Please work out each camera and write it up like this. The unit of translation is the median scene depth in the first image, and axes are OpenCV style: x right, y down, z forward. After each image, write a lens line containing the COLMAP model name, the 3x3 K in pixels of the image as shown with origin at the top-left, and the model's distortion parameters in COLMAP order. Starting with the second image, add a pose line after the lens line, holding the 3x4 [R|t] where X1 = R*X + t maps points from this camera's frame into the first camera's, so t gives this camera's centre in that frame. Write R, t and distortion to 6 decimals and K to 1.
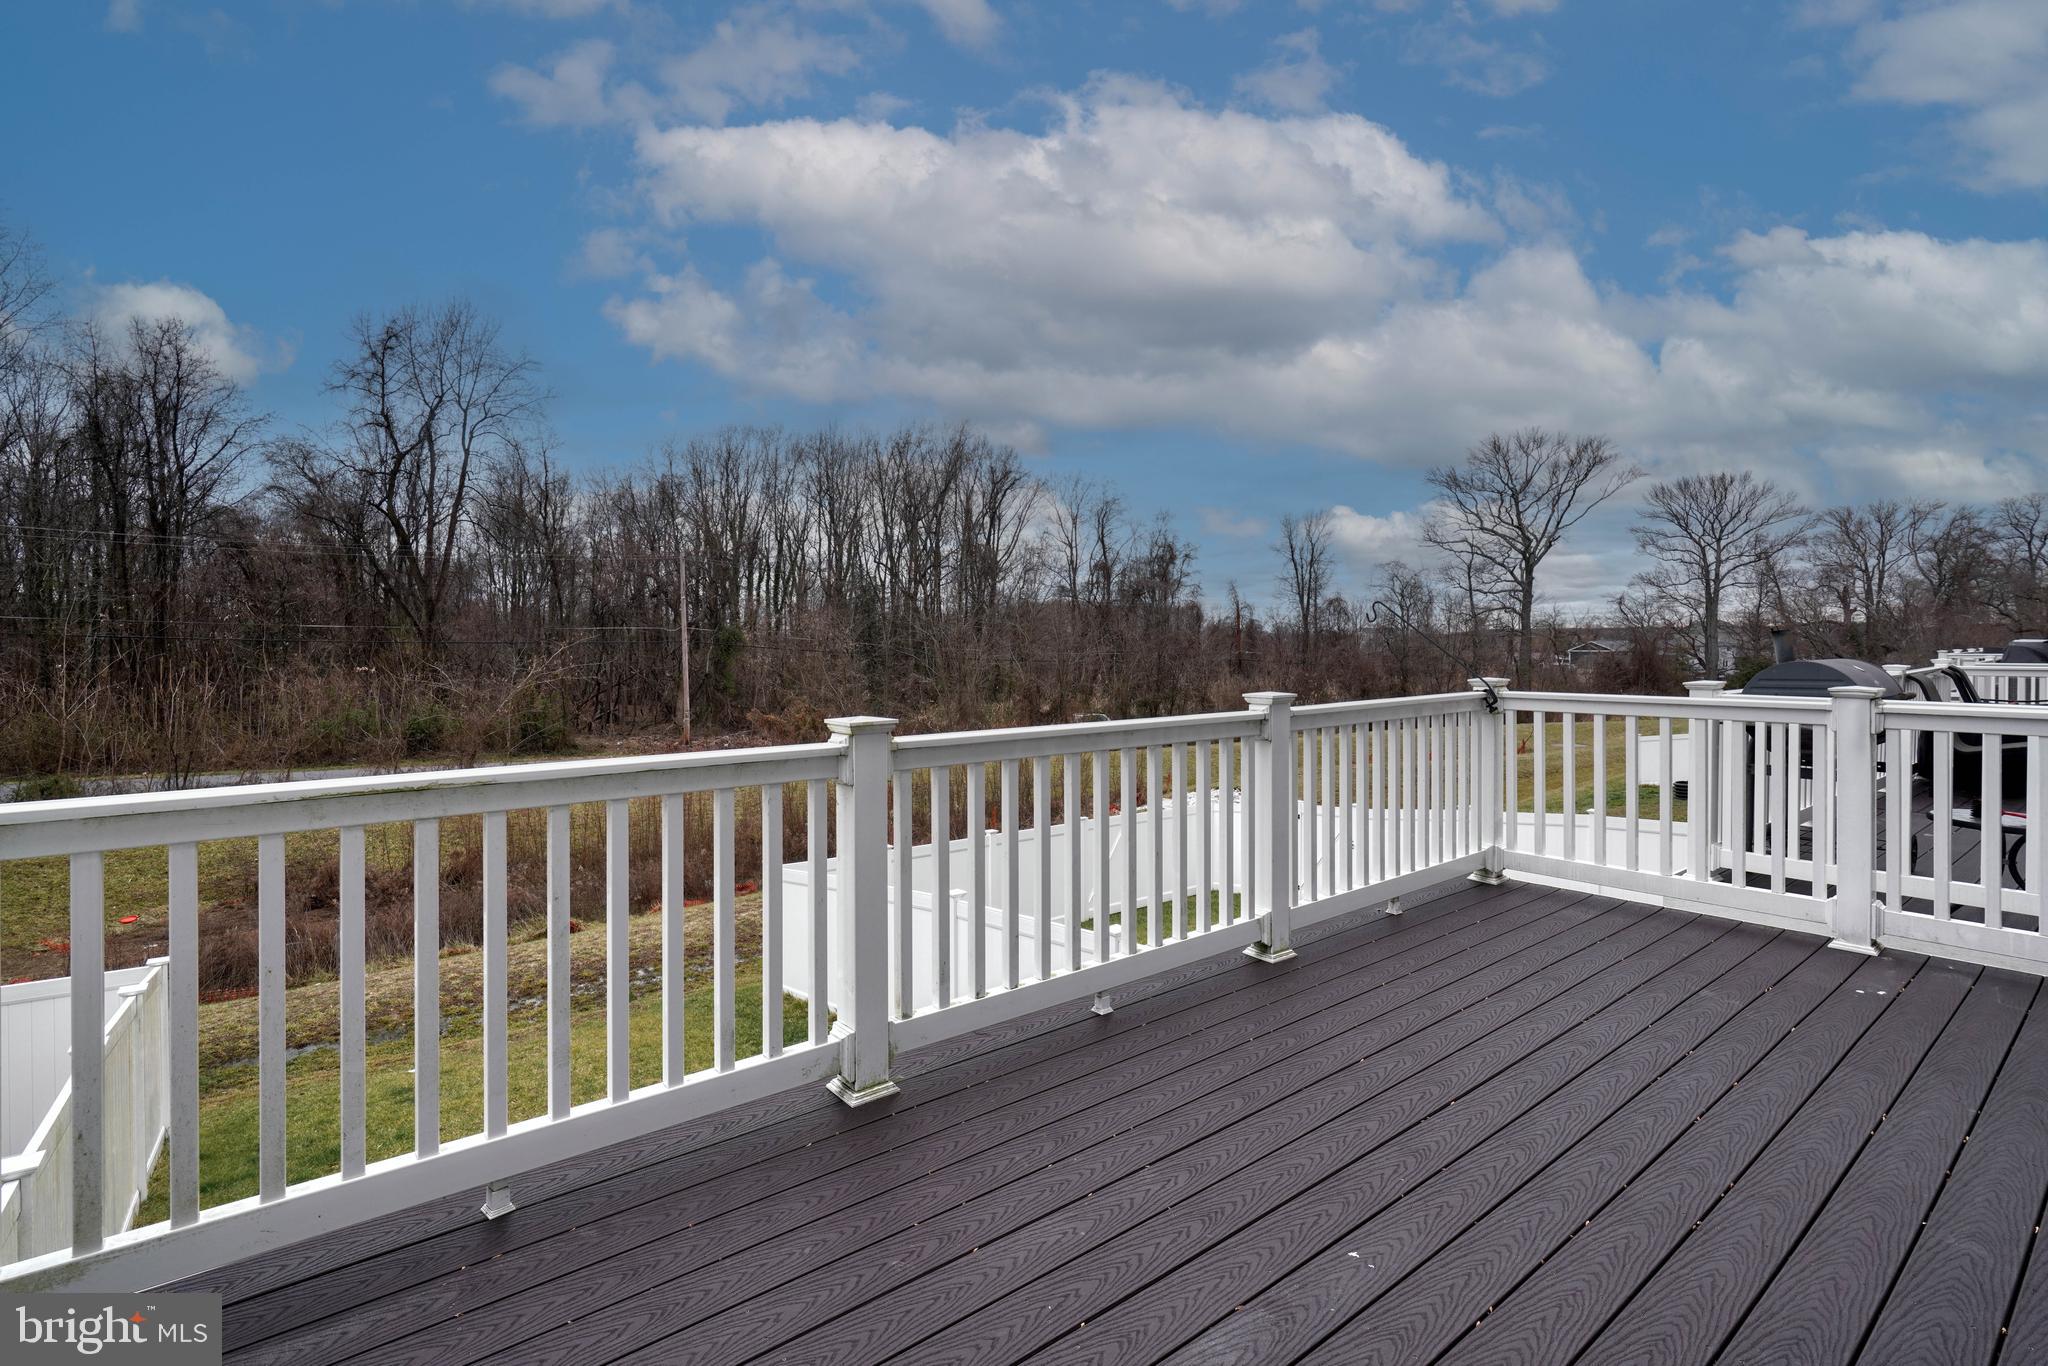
lens RADIAL K [[967.2, 0, 1025.2], [0, 967.2, 654.2], [0, 0, 1]] dist [-0.013653, -0.000076]
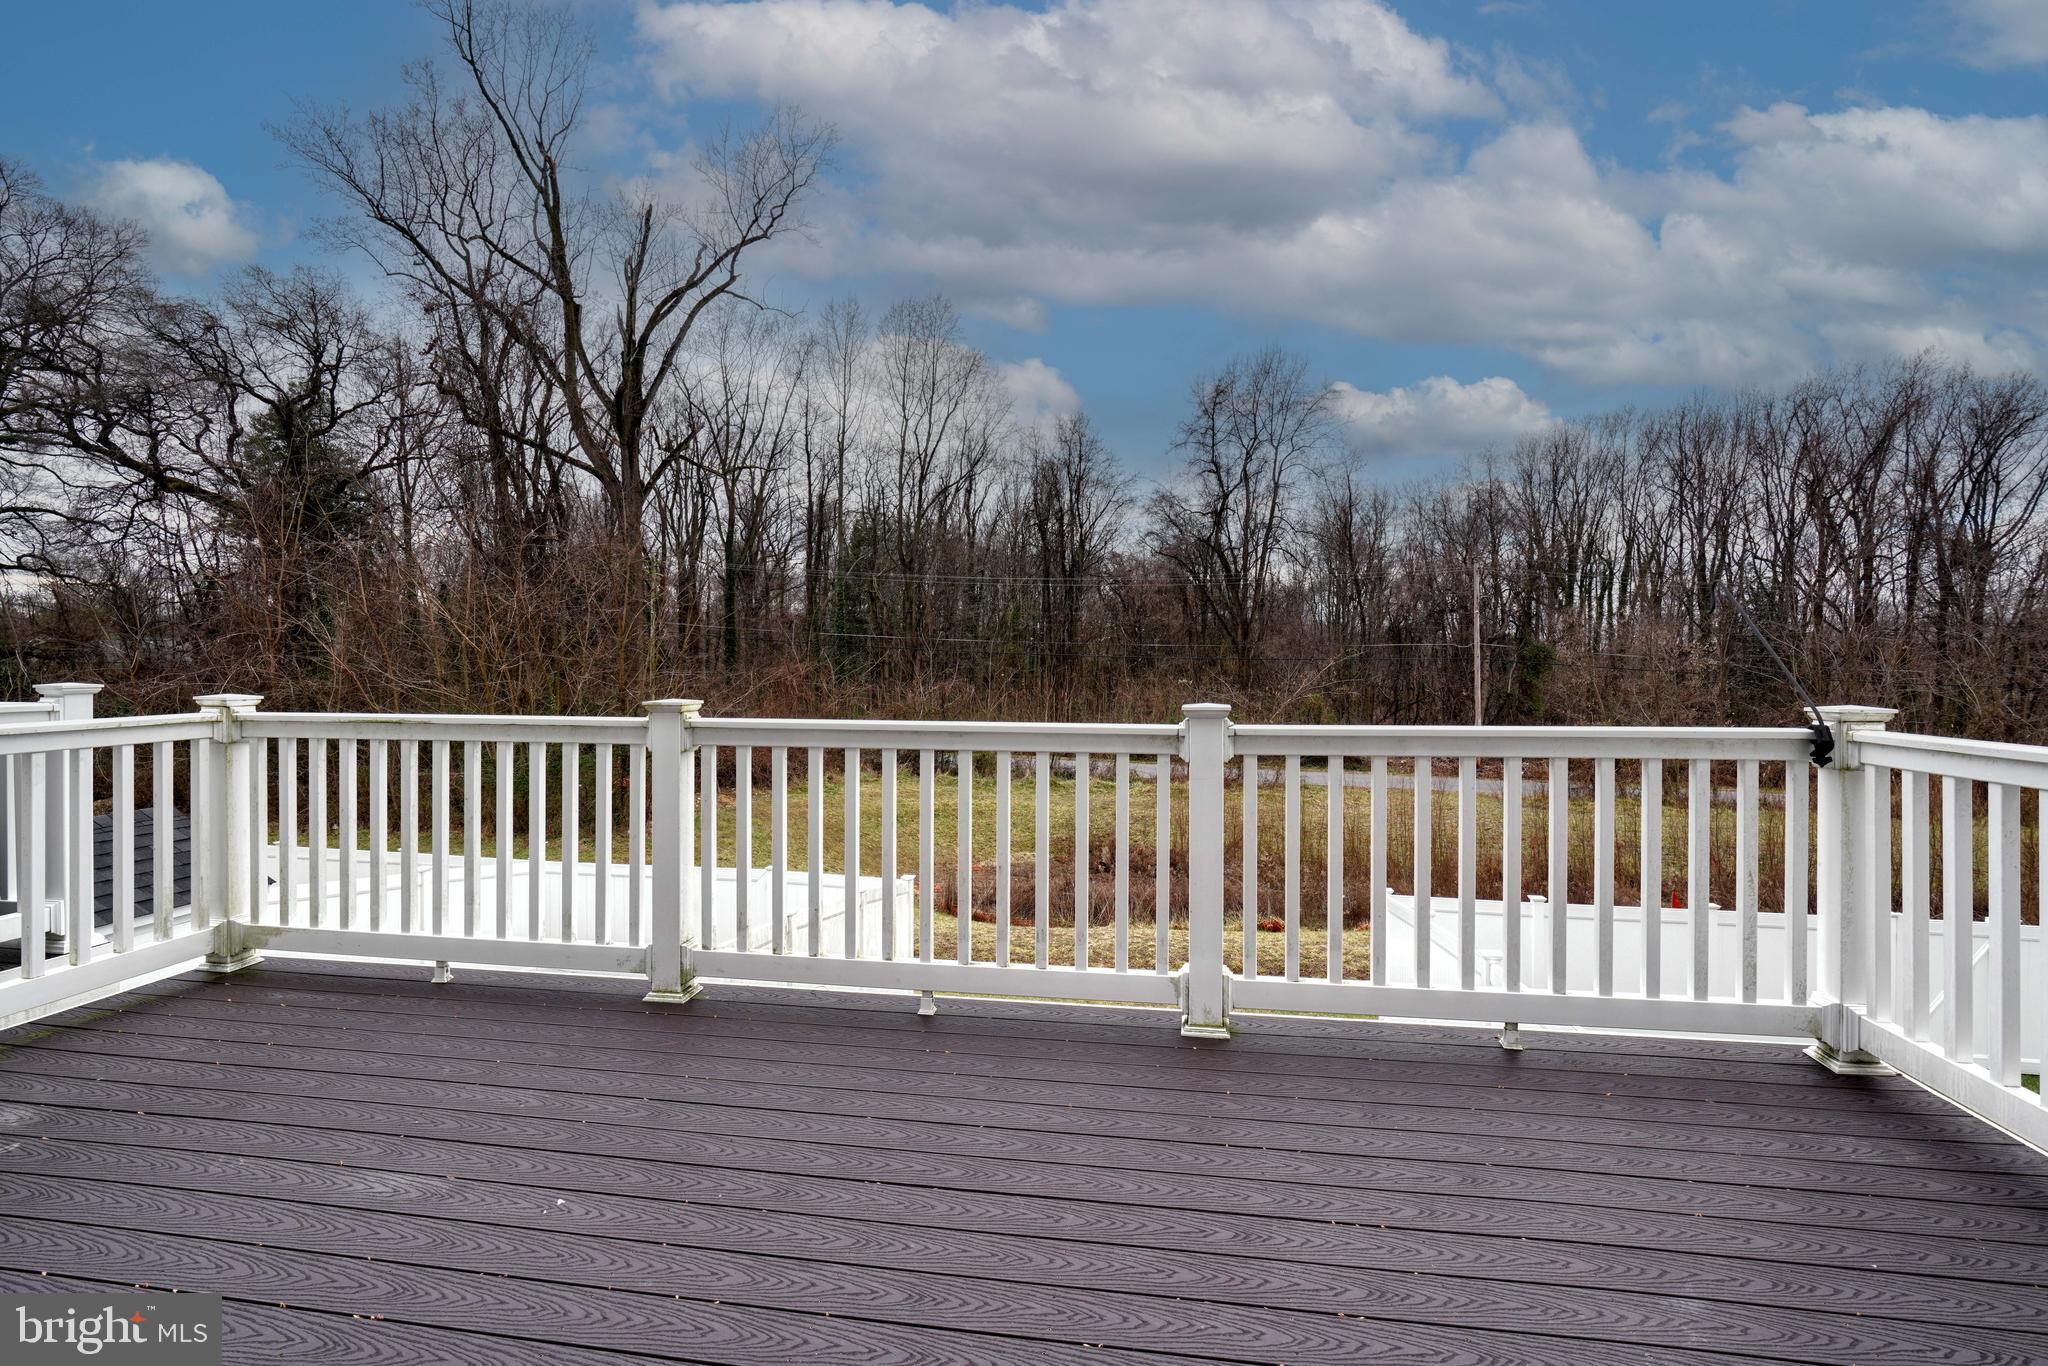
lens RADIAL K [[985.0, 0, 1004.4], [0, 985.0, 674.3], [0, 0, 1]] dist [-0.001911, 0.000314]
pose [[0.666403, 0.014058, -0.745460, 0.147735], [-0.012796, 0.999891, 0.007417, 0.001764], [0.745482, 0.004596, 0.666510, 0.062793]]
